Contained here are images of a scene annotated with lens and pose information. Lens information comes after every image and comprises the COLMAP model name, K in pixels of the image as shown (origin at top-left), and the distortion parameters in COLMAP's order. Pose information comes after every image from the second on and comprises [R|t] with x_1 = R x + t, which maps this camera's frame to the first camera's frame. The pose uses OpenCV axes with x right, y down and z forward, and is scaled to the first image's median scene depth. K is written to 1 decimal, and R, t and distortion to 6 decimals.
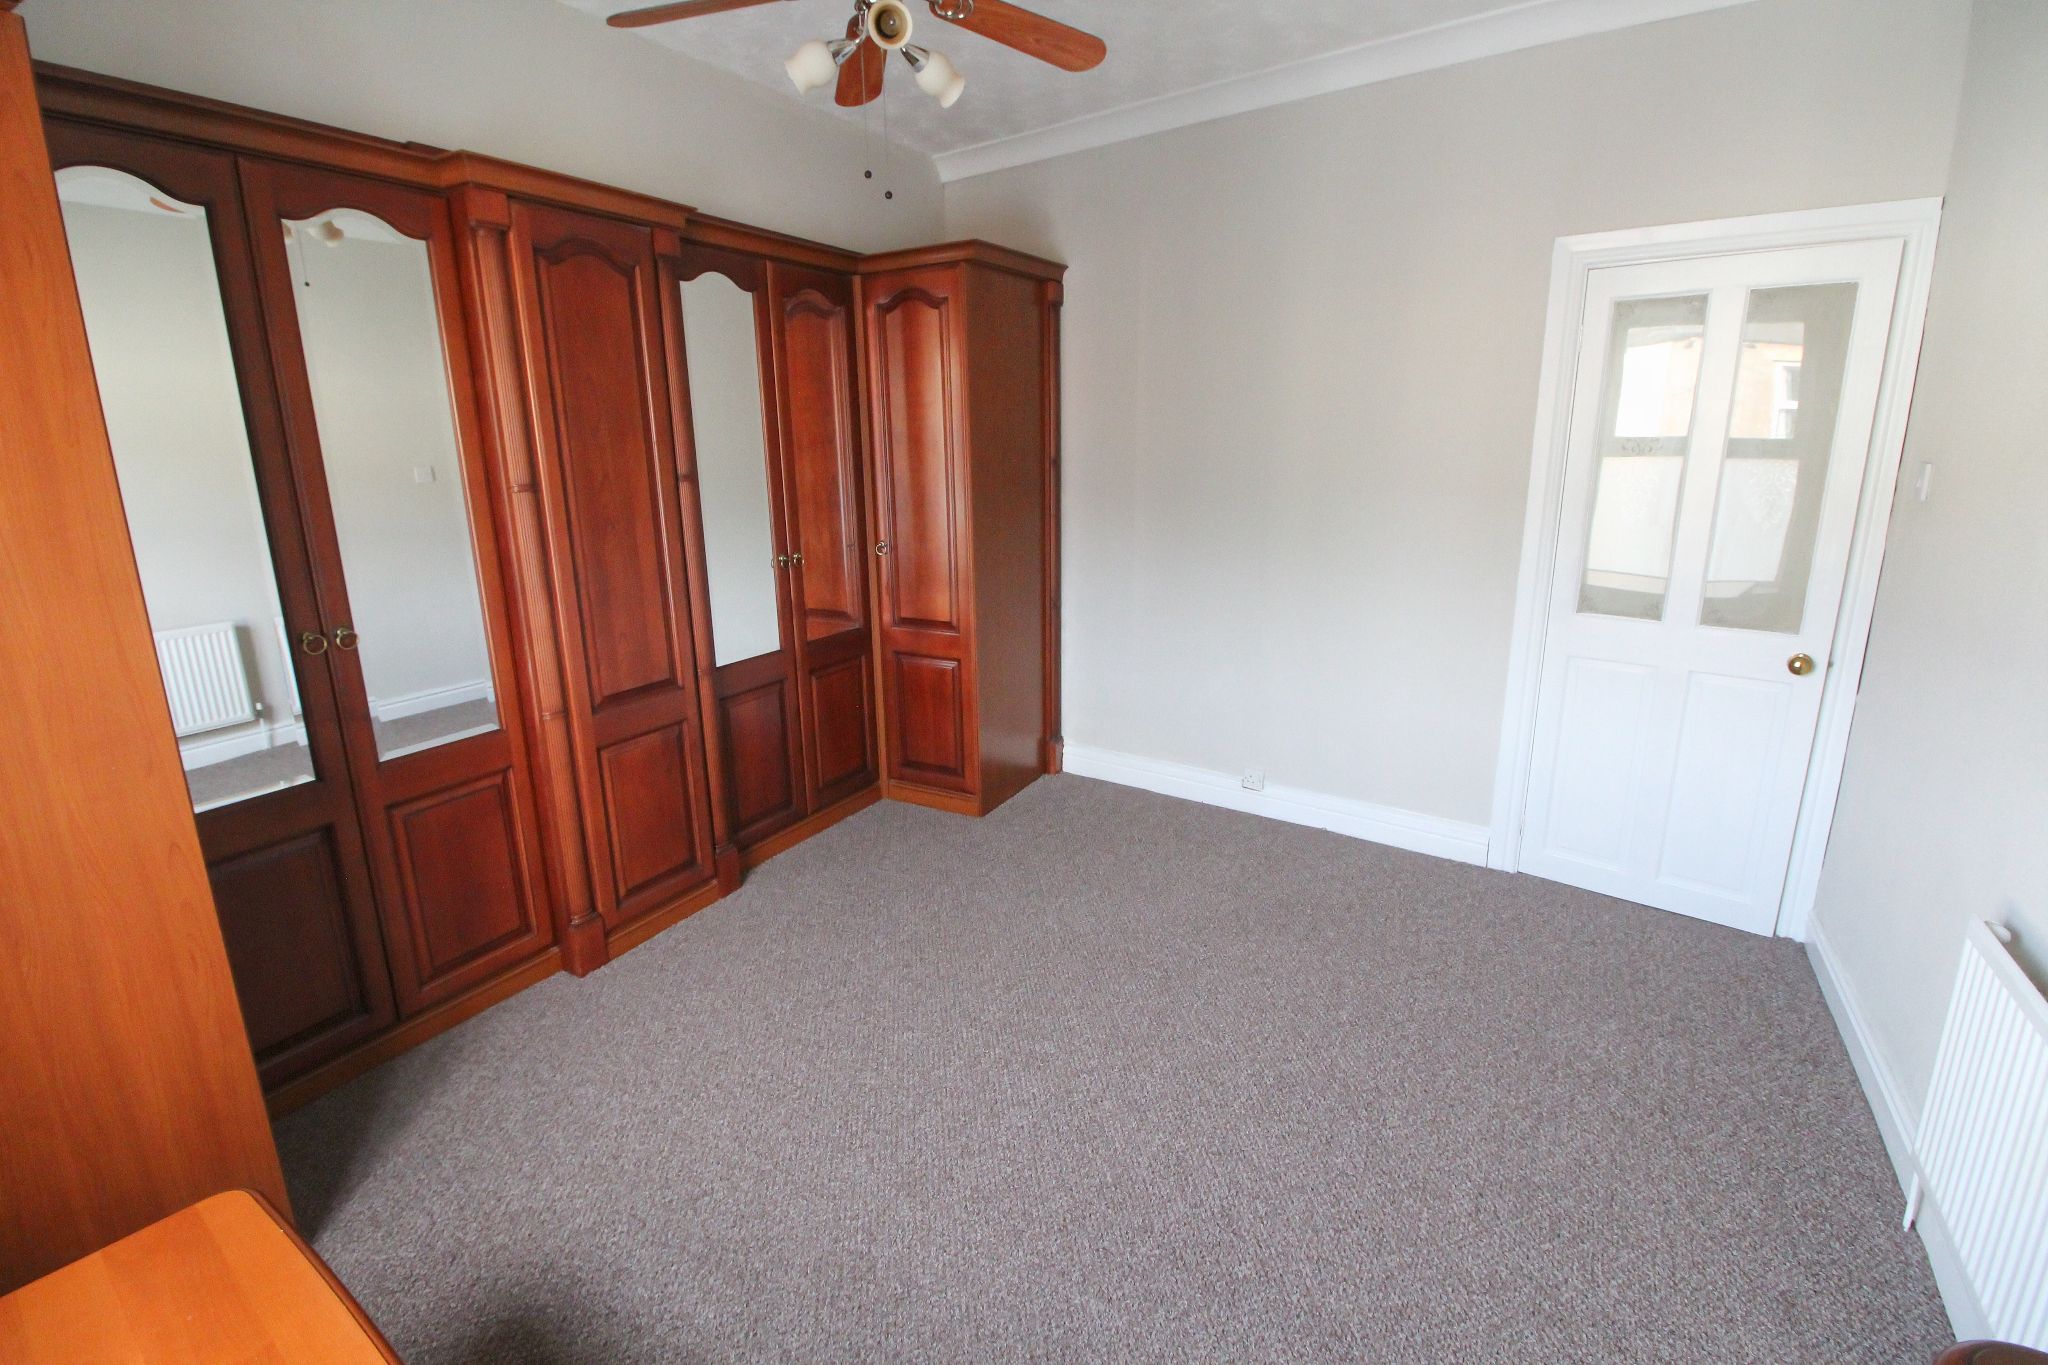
lens RADIAL K [[971.3, 0, 1024.0], [0, 971.3, 682.5], [0, 0, 1]] dist [-0.001213, -0.001010]
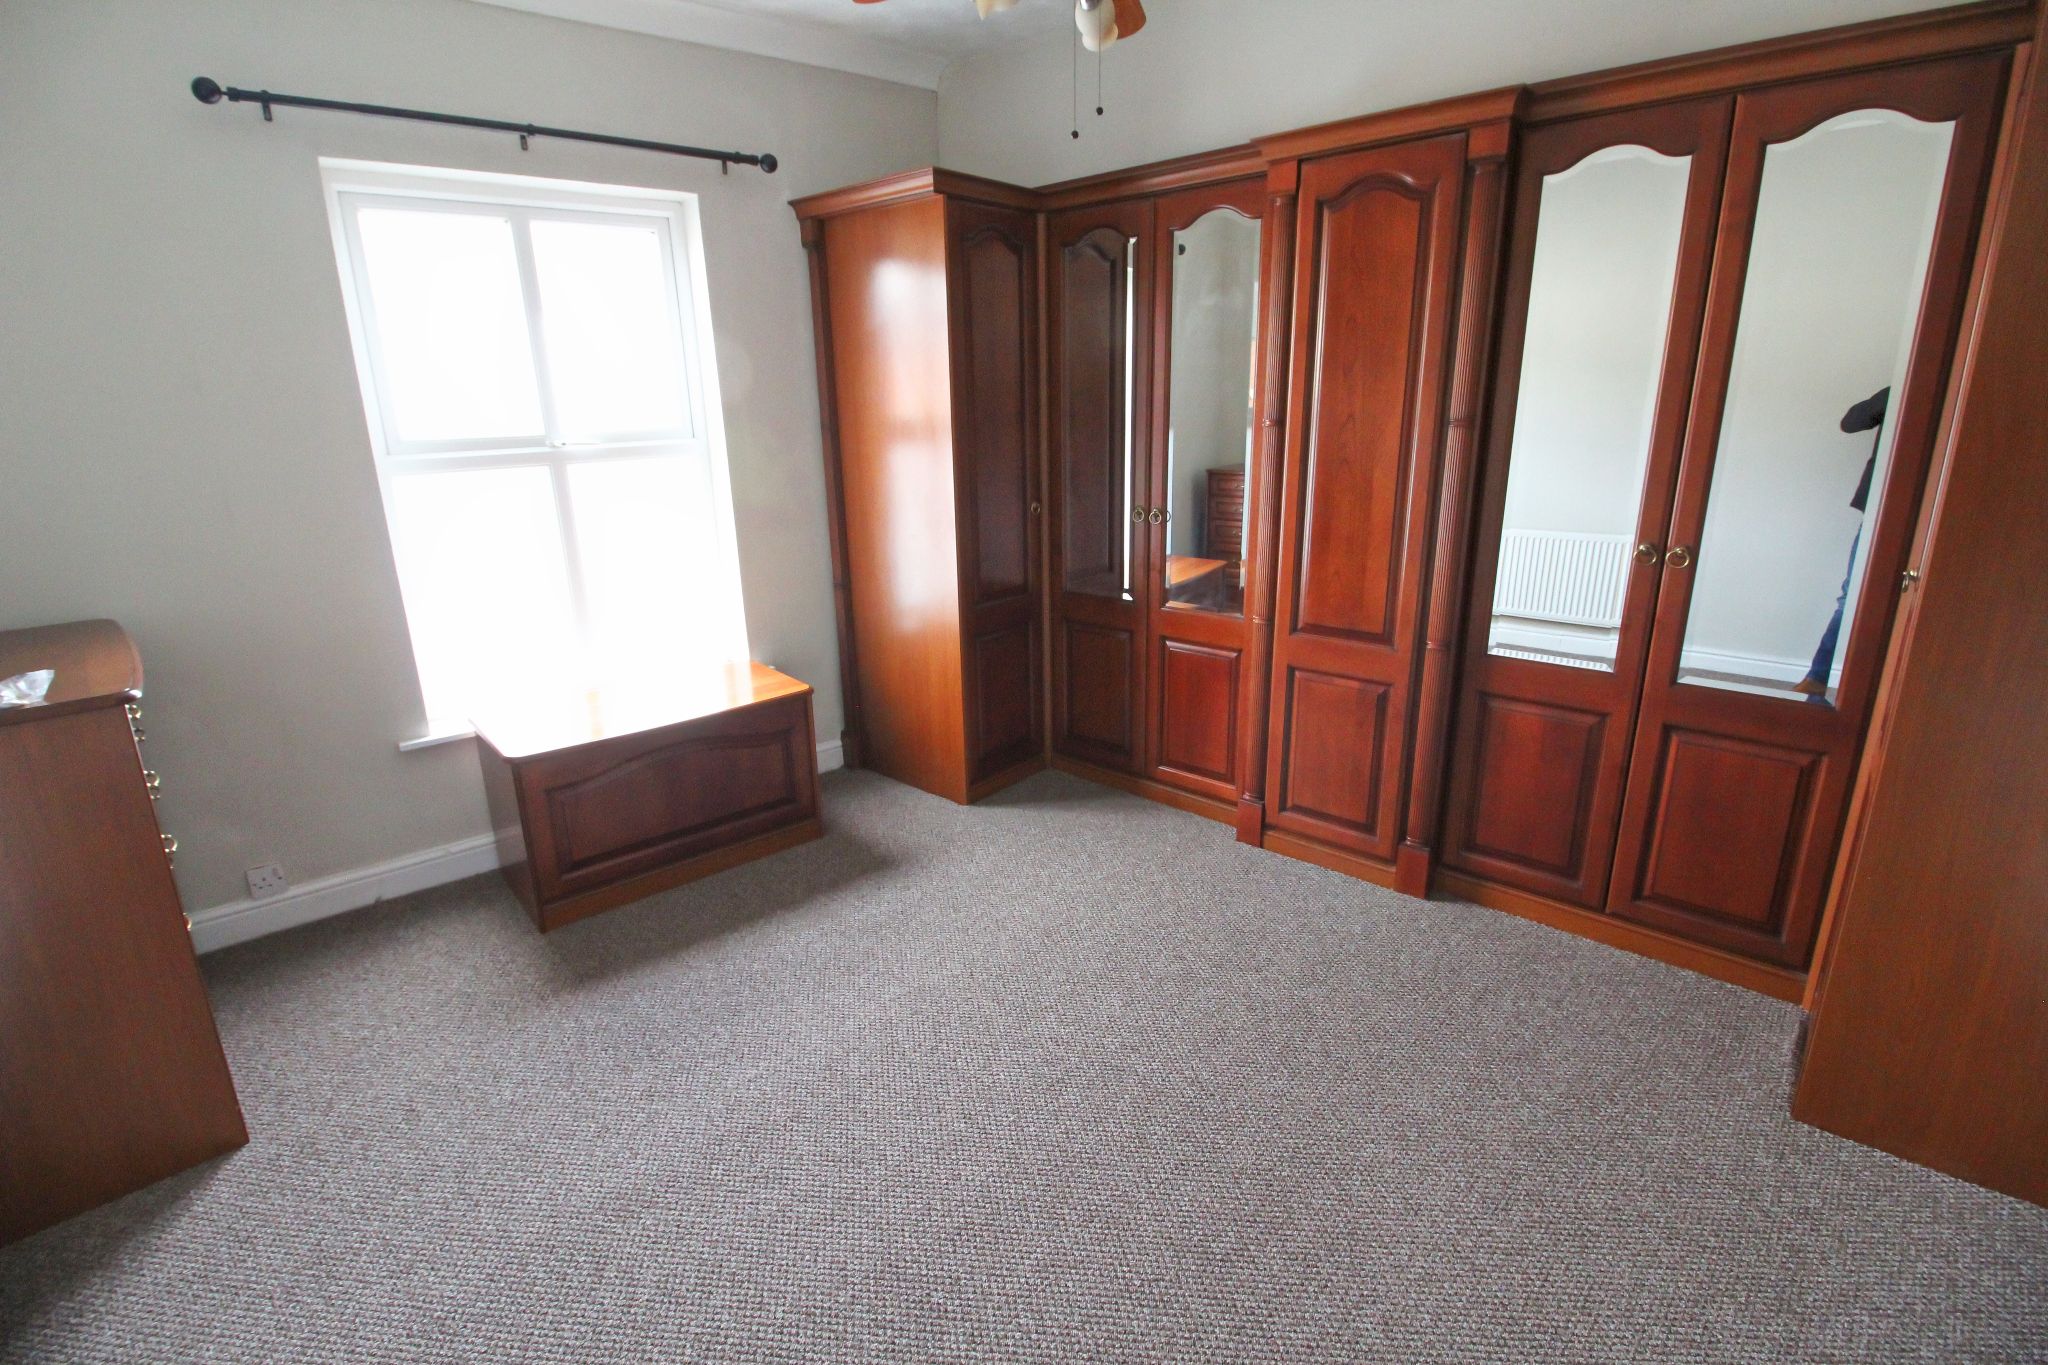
lens RADIAL K [[975.2, 0, 1069.4], [0, 975.2, 695.5], [0, 0, 1]] dist [-0.001255, -0.000795]
pose [[-0.220699, 0.290110, -0.931197, 0.628143], [-0.230354, 0.912225, 0.338795, -0.209014], [0.947750, 0.289276, -0.134499, 0.881824]]
